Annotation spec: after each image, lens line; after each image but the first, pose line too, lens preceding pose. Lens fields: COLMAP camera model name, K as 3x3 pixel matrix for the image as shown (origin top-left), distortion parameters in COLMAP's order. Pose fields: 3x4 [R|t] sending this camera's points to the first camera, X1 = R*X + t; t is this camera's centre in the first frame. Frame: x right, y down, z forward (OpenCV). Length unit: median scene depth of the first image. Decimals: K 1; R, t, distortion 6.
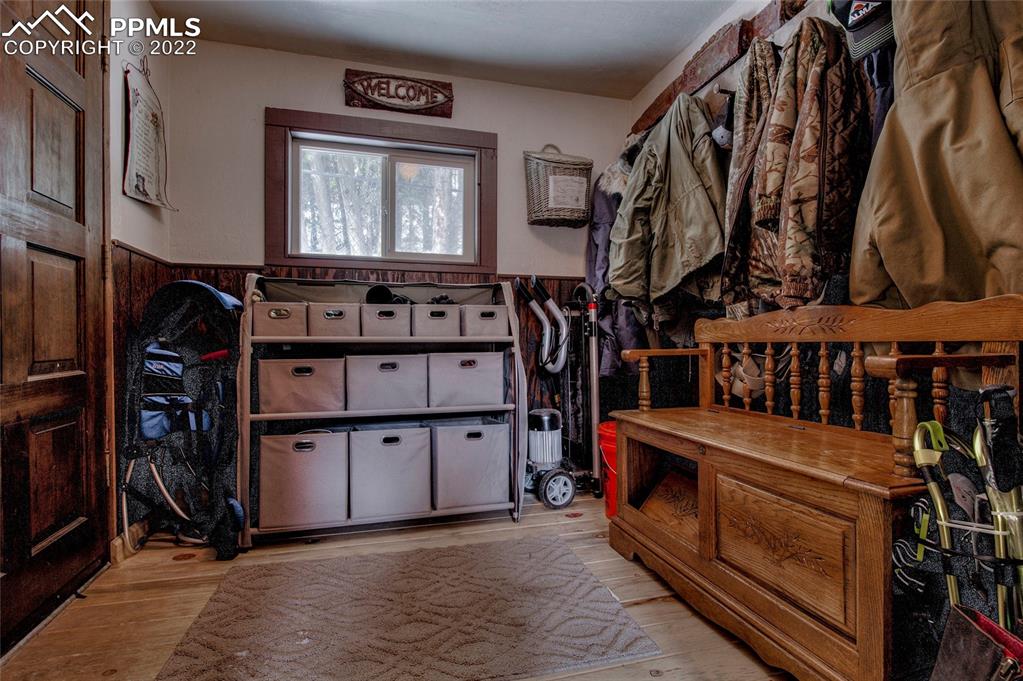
lens RADIAL K [[557.8, 0, 511.5], [0, 557.8, 340.5], [0, 0, 1]] dist [0.003001, -0.008233]
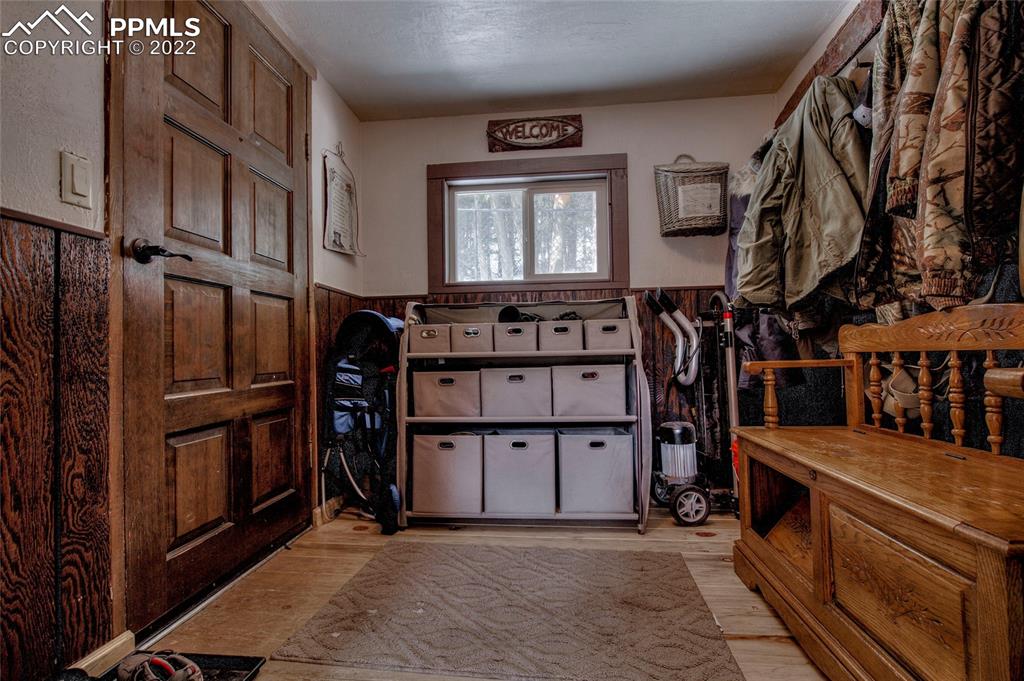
lens RADIAL K [[520.6, 0, 492.1], [0, 520.6, 337.9], [0, 0, 1]] dist [-0.001582, -0.005593]
pose [[0.913019, -0.027229, -0.407007, 0.170819], [0.015764, 0.999380, -0.031497, -0.002195], [0.407612, 0.022342, 0.912882, 0.030632]]
